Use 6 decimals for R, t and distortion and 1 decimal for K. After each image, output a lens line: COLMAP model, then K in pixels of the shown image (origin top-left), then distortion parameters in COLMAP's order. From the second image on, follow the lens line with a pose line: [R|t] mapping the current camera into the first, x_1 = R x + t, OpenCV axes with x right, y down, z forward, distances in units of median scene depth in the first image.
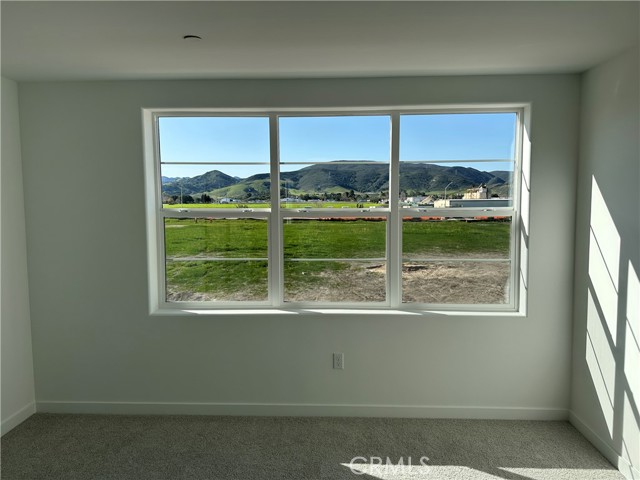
lens RADIAL K [[447.9, 0, 319.7], [0, 447.9, 237.4], [0, 0, 1]] dist [0.029644, -0.037506]
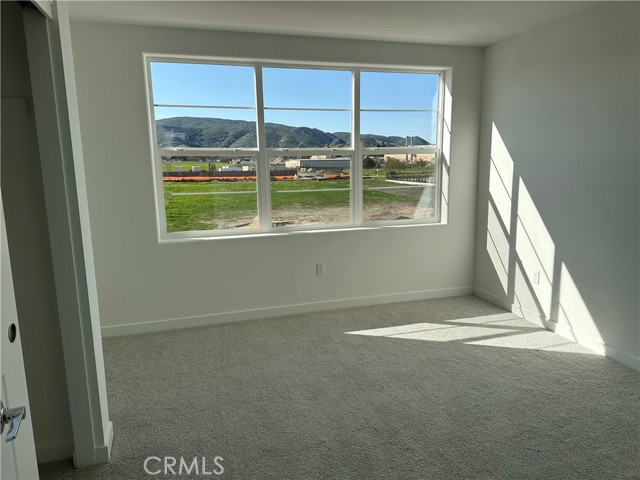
lens RADIAL K [[447.9, 0, 319.2], [0, 447.9, 241.4], [0, 0, 1]] dist [0.029644, -0.037506]
pose [[0.945704, -0.067202, 0.318006, -0.362662], [0.036879, 0.994260, 0.100436, 0.071188], [-0.322930, -0.083255, 0.942754, -0.192652]]
